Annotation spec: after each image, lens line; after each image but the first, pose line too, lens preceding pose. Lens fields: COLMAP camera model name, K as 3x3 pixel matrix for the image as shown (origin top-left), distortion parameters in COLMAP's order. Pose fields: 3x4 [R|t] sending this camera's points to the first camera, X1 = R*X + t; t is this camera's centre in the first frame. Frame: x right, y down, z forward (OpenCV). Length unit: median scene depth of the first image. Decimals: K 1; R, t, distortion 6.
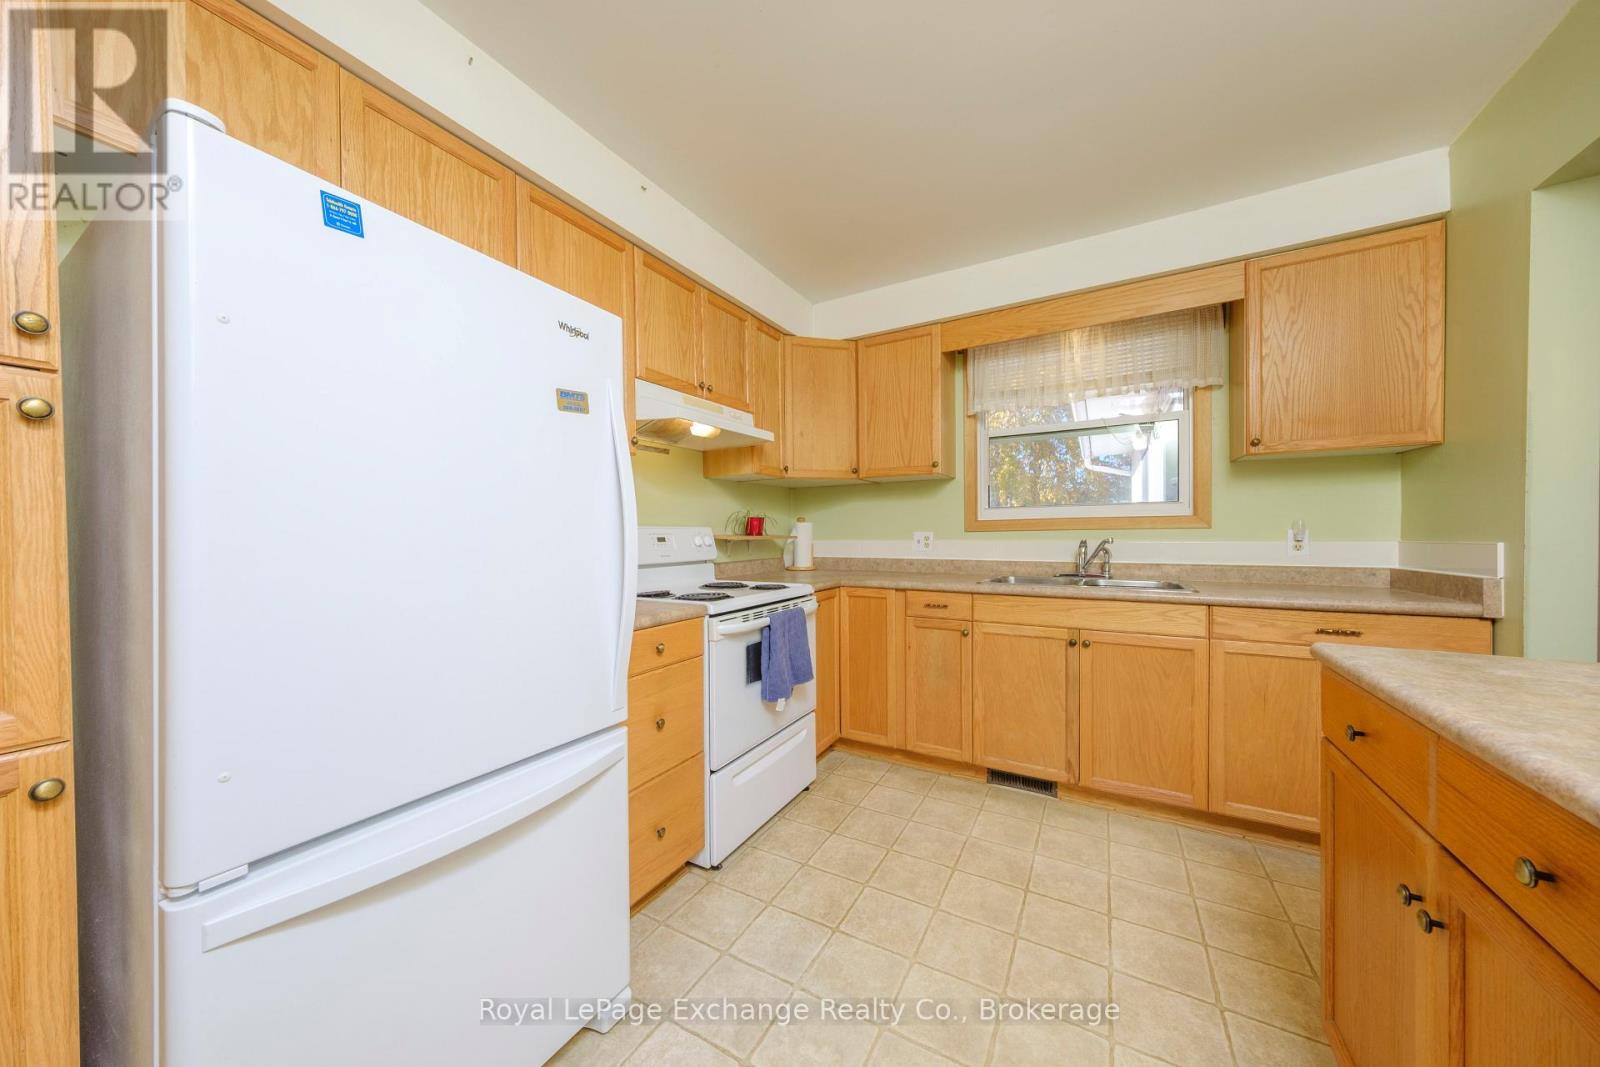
lens RADIAL K [[539.2, 0, 784.7], [0, 539.2, 537.1], [0, 0, 1]] dist [-0.009048, -0.000061]
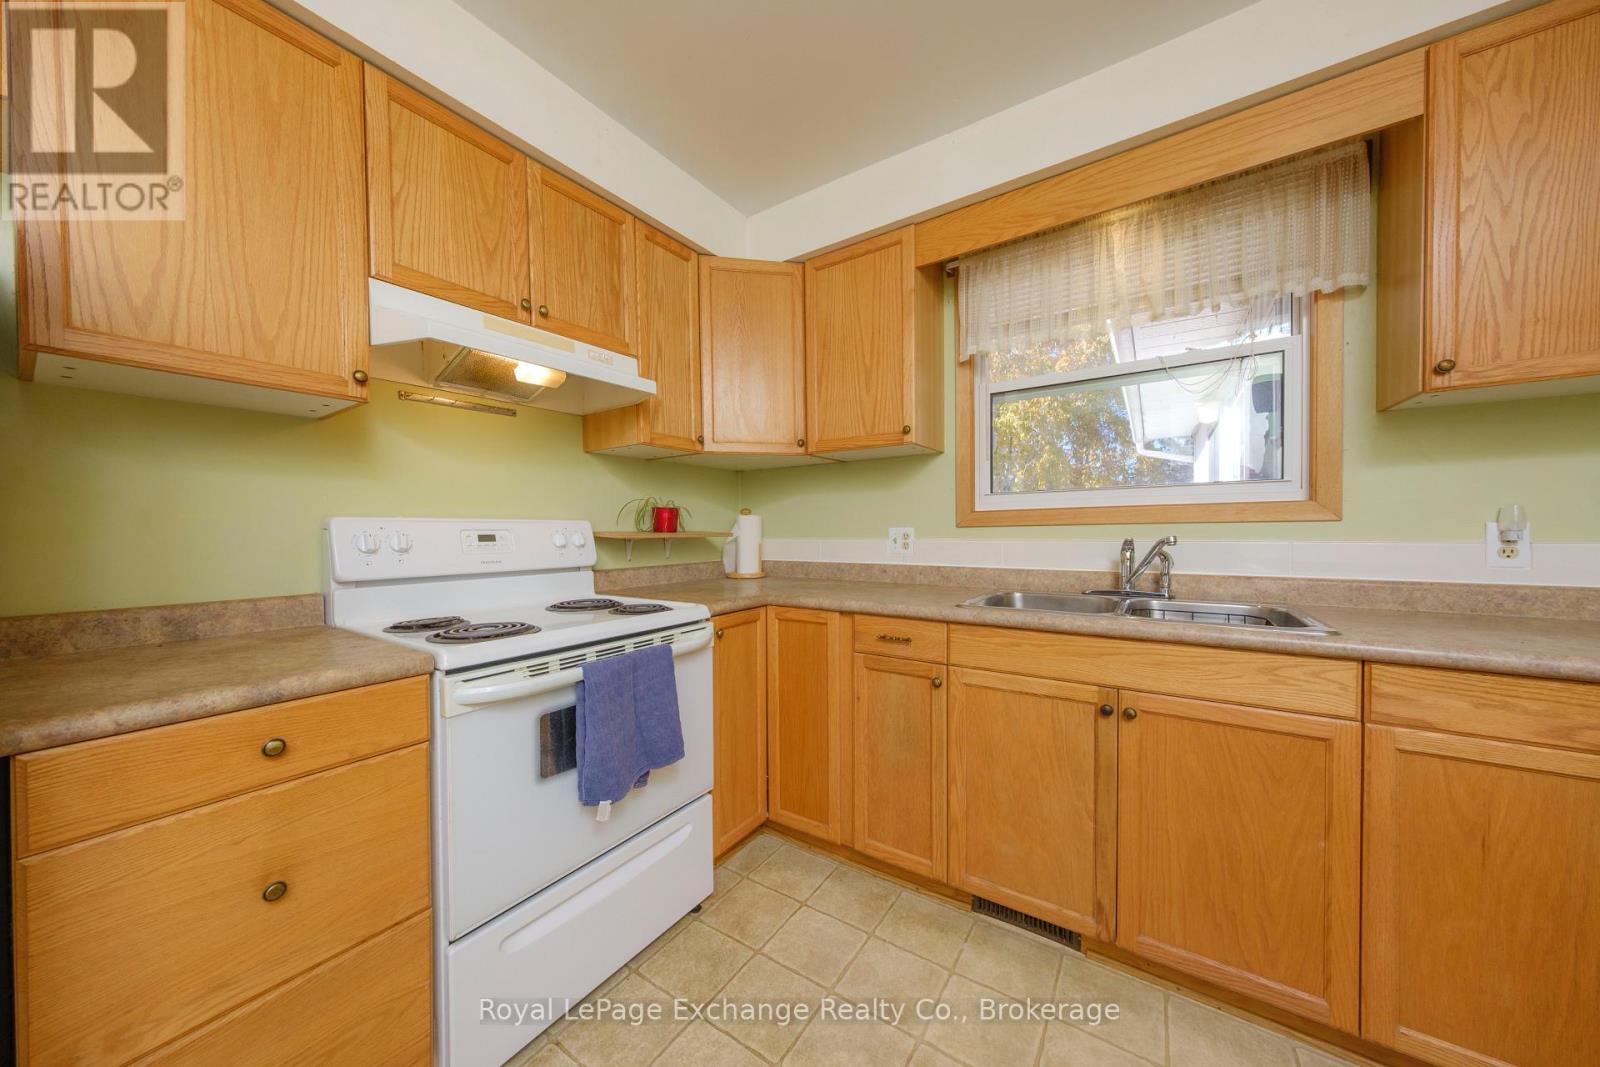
lens RADIAL K [[540.1, 0, 786.9], [0, 540.1, 536.9], [0, 0, 1]] dist [-0.011570, 0.003076]
pose [[0.997625, 0.000746, -0.068877, 0.192807], [-0.000359, 0.999984, 0.005630, -0.000990], [0.068880, -0.005591, 0.997609, 0.329456]]
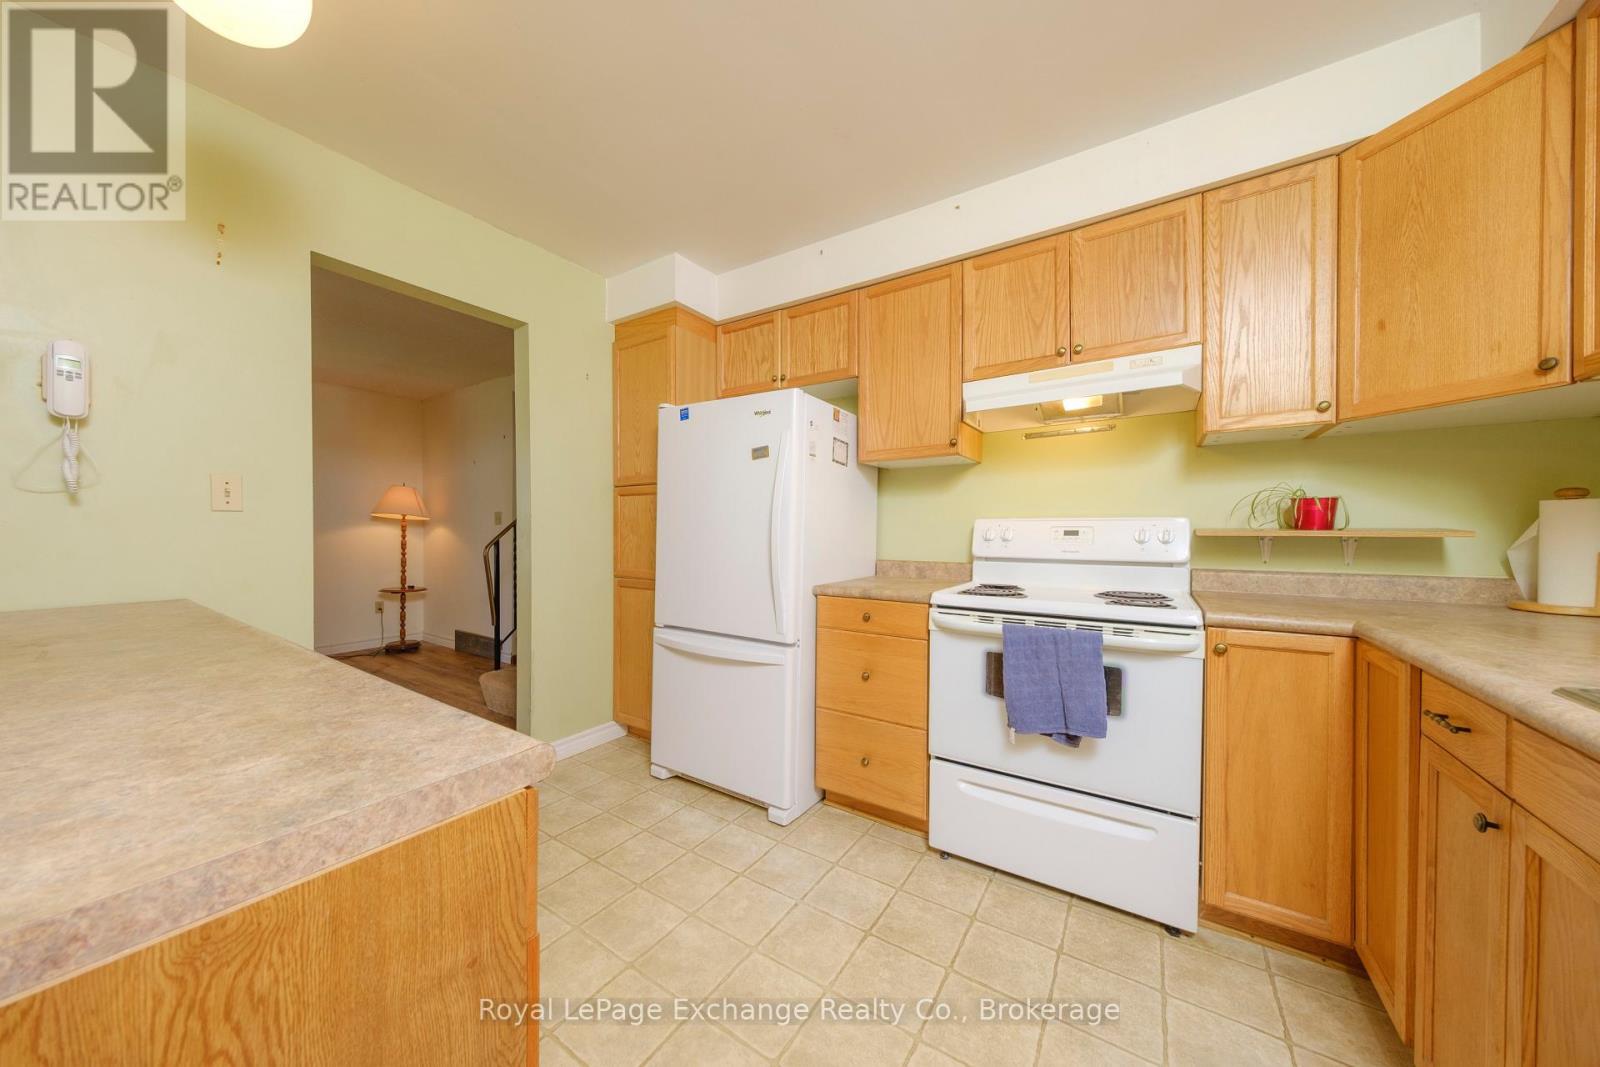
lens RADIAL K [[540.1, 0, 786.9], [0, 540.1, 536.9], [0, 0, 1]] dist [-0.011570, 0.003076]
pose [[-0.060787, 0.021364, -0.997922, 0.661747], [-0.005872, 0.999746, 0.021760, -0.005456], [0.998133, 0.007183, -0.060646, 0.564610]]
